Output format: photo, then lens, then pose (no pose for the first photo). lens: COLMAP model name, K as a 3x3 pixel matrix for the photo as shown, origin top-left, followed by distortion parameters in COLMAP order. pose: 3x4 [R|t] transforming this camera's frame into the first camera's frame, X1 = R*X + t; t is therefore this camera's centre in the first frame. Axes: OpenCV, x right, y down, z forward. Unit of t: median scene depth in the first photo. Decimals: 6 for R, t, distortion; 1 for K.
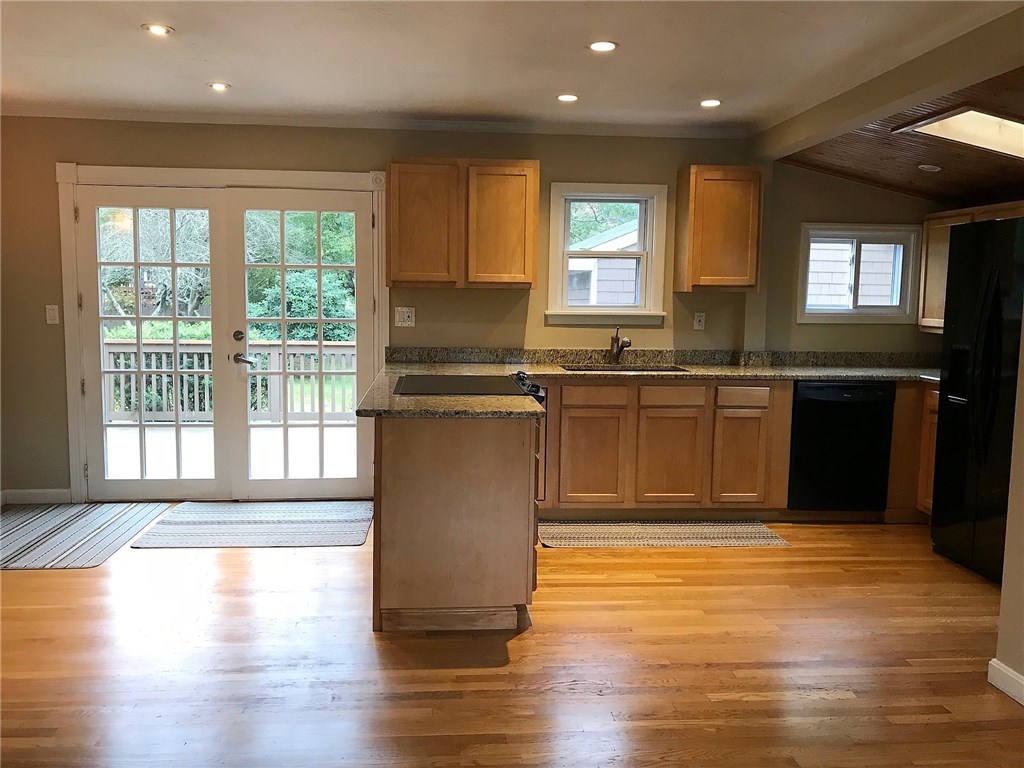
lens RADIAL K [[840.4, 0, 510.1], [0, 840.4, 379.8], [0, 0, 1]] dist [0.031249, -0.006597]
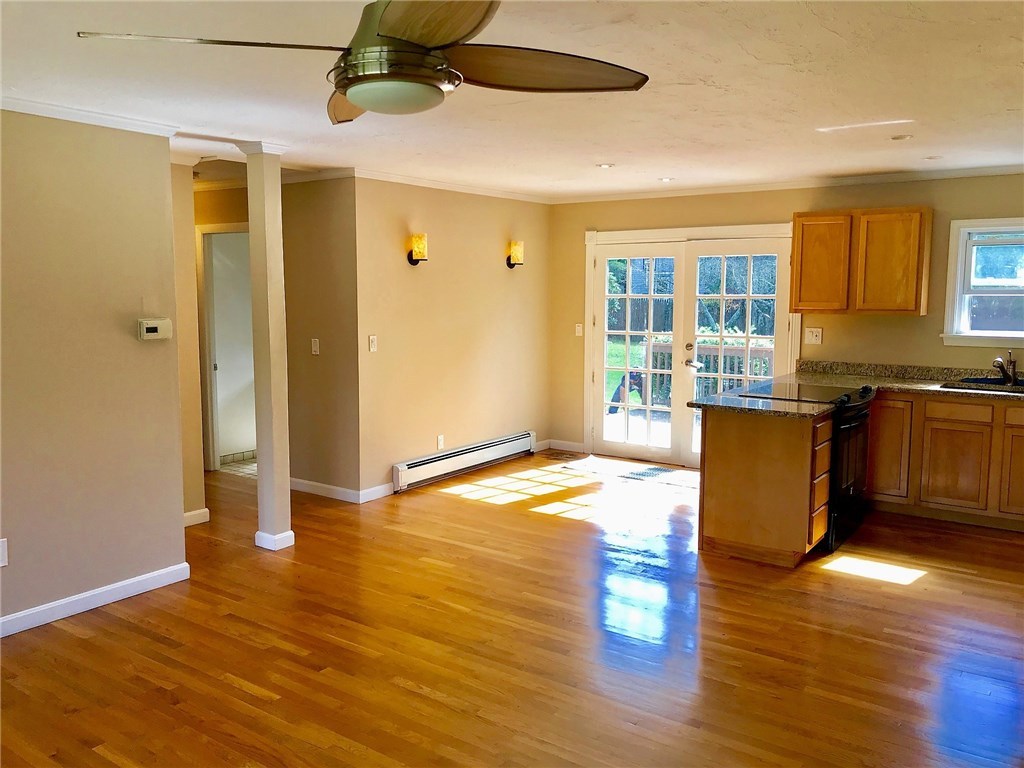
lens RADIAL K [[840.4, 0, 507.9], [0, 840.4, 382.6], [0, 0, 1]] dist [0.031249, -0.006597]
pose [[0.760114, 0.062966, -0.646731, 0.367376], [-0.058394, 0.997886, 0.028523, -0.016324], [0.647160, 0.016084, 0.762184, -0.258996]]
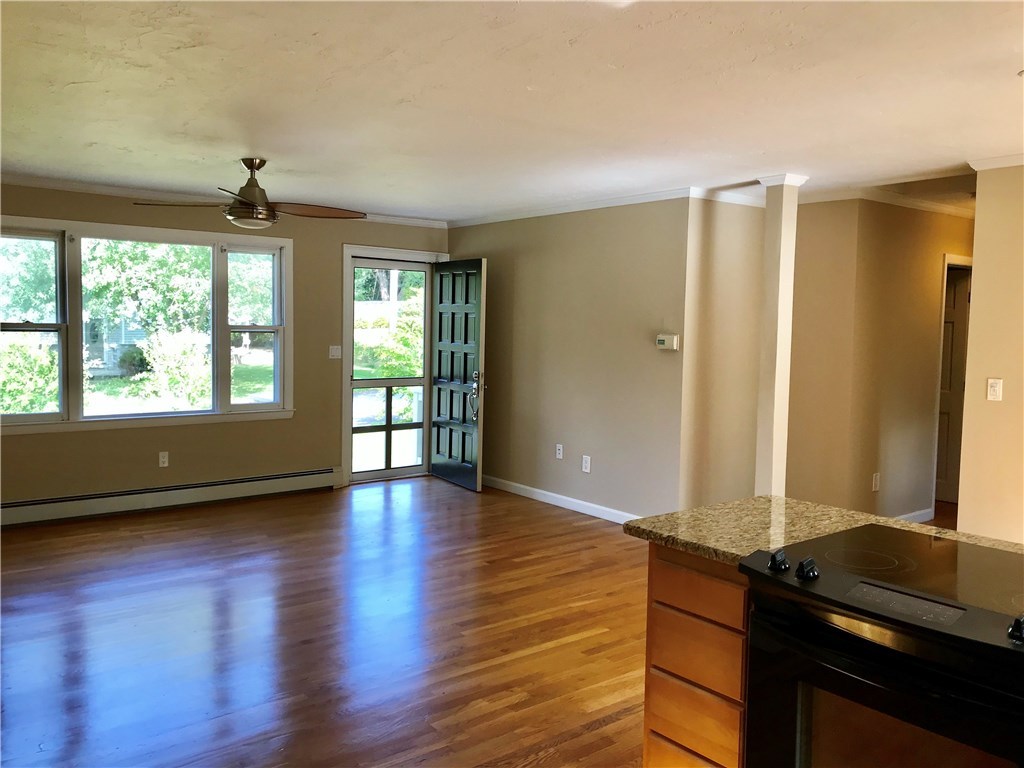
lens RADIAL K [[840.4, 0, 508.6], [0, 840.4, 383.0], [0, 0, 1]] dist [0.031249, -0.006597]
pose [[-0.833153, 0.007212, -0.552996, 0.356629], [-0.090628, 0.984617, 0.149382, -0.128505], [0.545567, 0.174575, -0.819683, 1.072912]]
